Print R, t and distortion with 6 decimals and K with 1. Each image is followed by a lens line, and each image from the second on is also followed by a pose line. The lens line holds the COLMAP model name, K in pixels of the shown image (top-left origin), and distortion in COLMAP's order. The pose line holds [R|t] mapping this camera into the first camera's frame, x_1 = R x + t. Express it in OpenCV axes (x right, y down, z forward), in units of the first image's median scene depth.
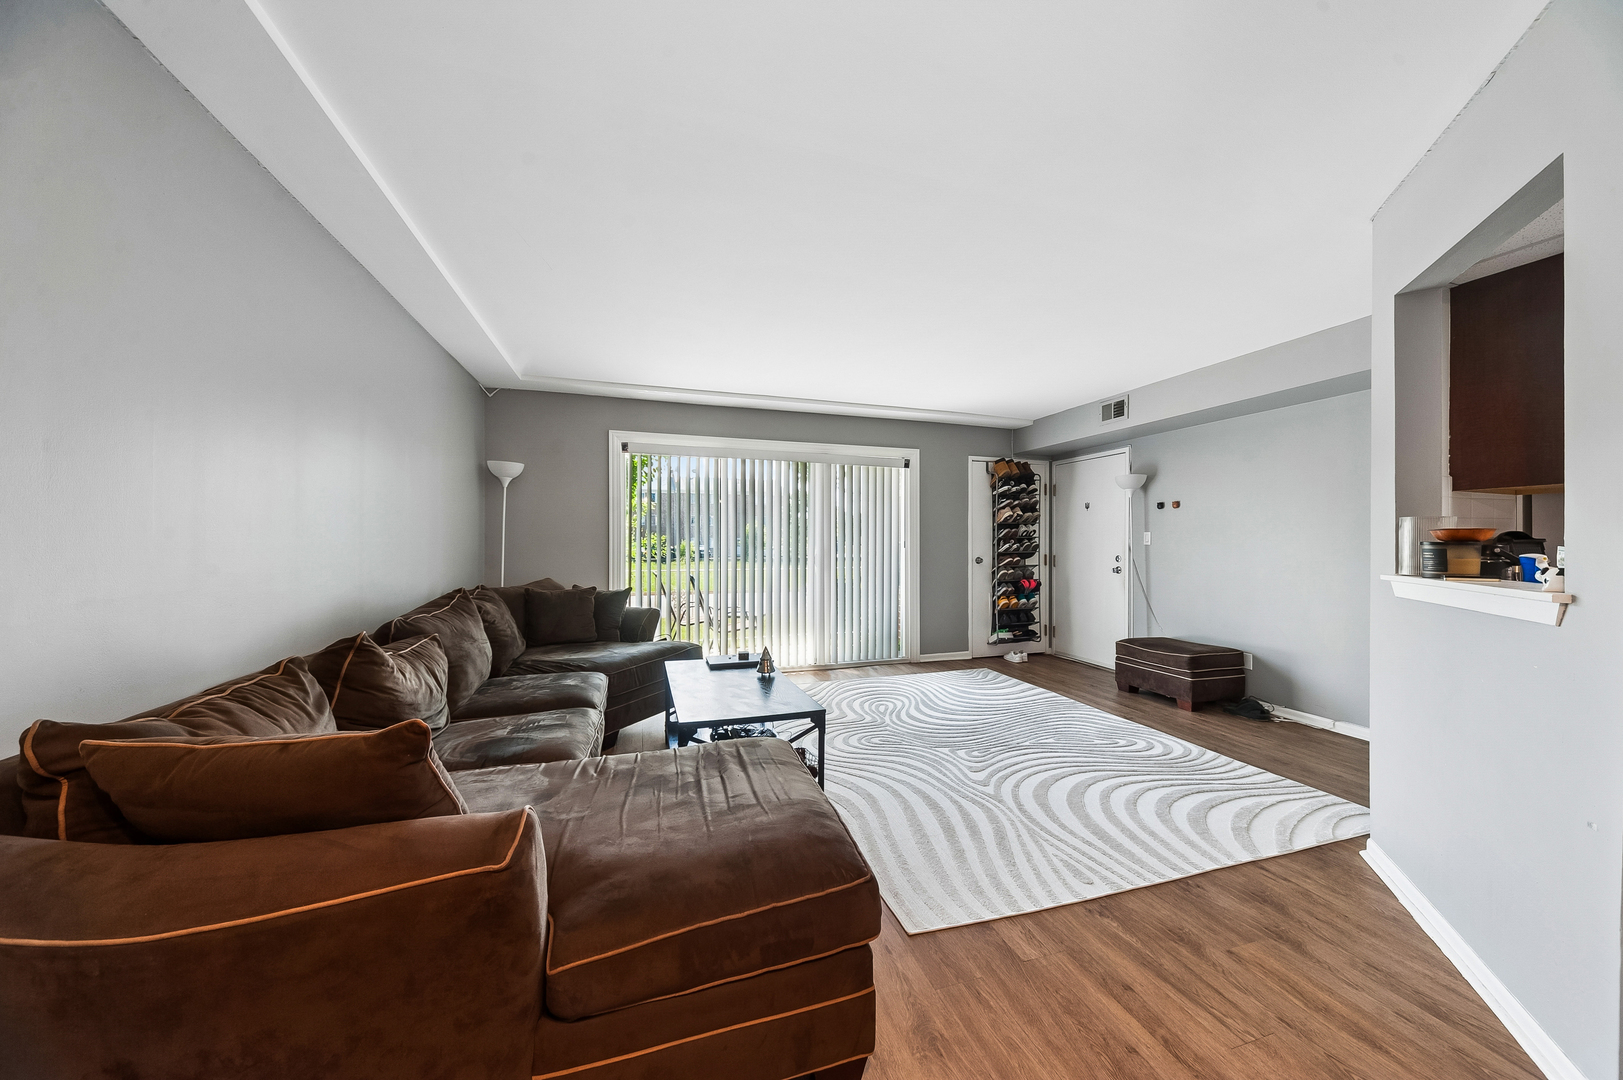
lens RADIAL K [[556.6, 0, 810.2], [0, 556.6, 542.9], [0, 0, 1]] dist [0.000252, 0.000024]
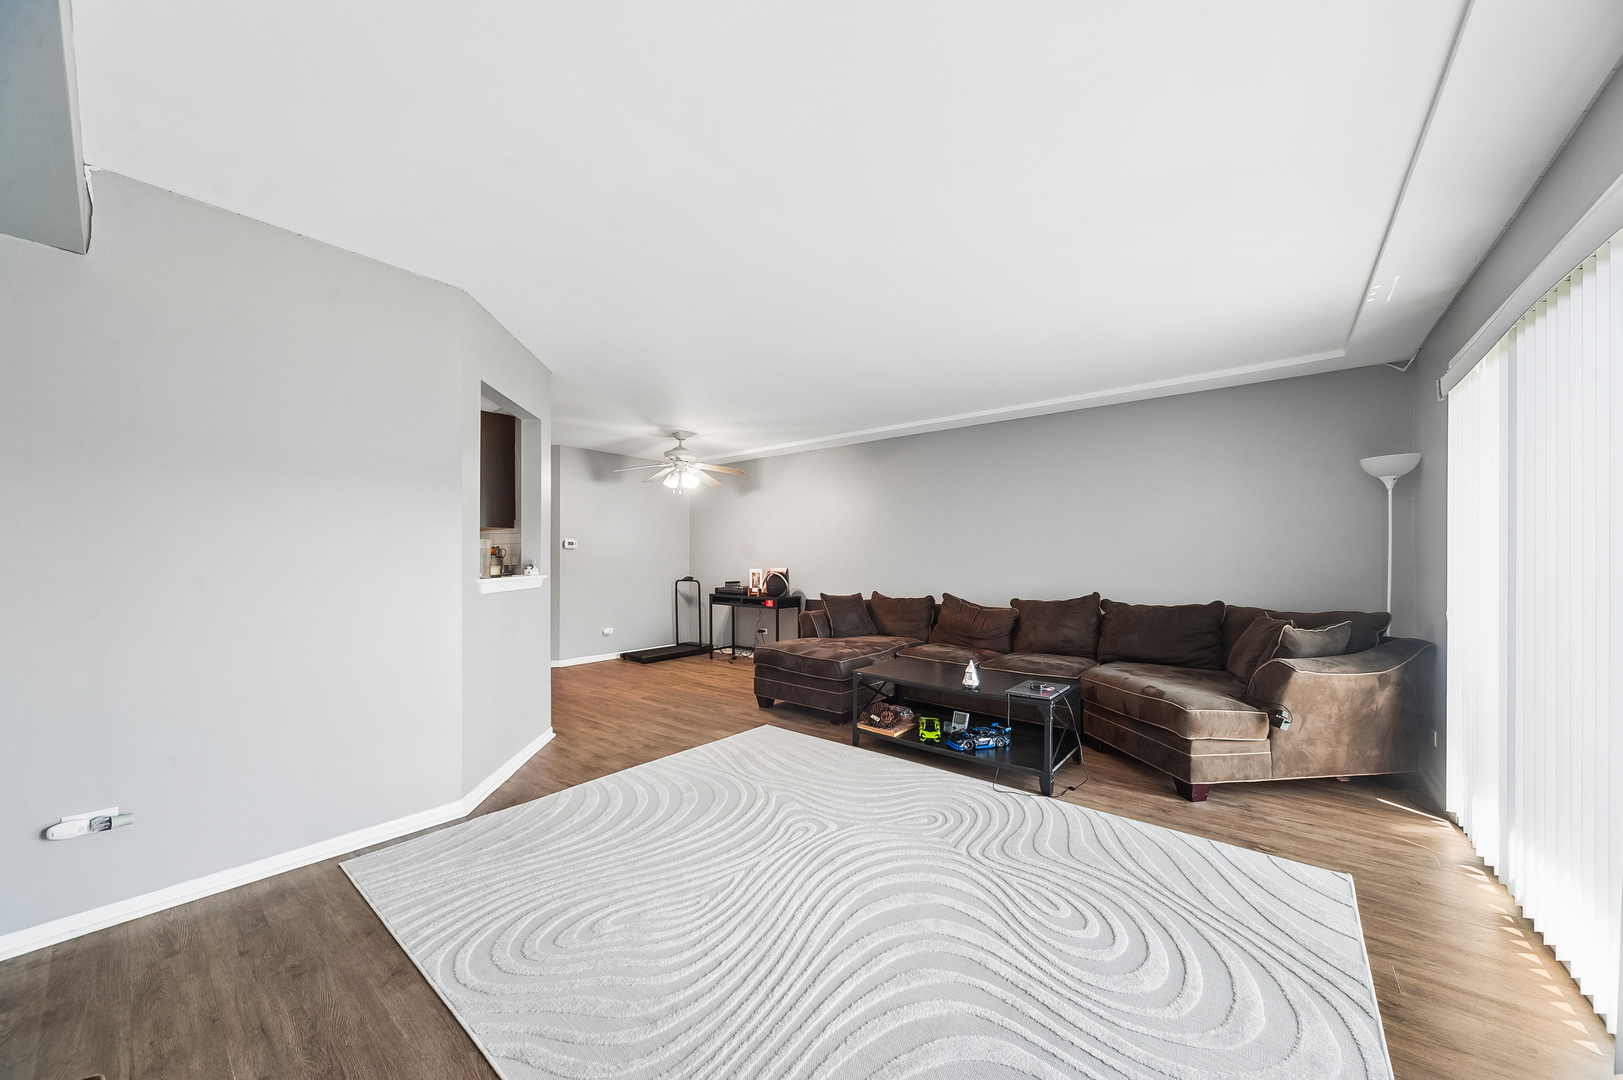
lens RADIAL K [[556.6, 0, 814.1], [0, 556.6, 554.4], [0, 0, 1]] dist [0.000252, 0.000024]
pose [[-0.836112, -0.016548, -0.548309, 1.353115], [-0.010671, 0.999846, -0.013903, 0.011200], [0.548455, -0.005774, -0.836160, 3.178540]]
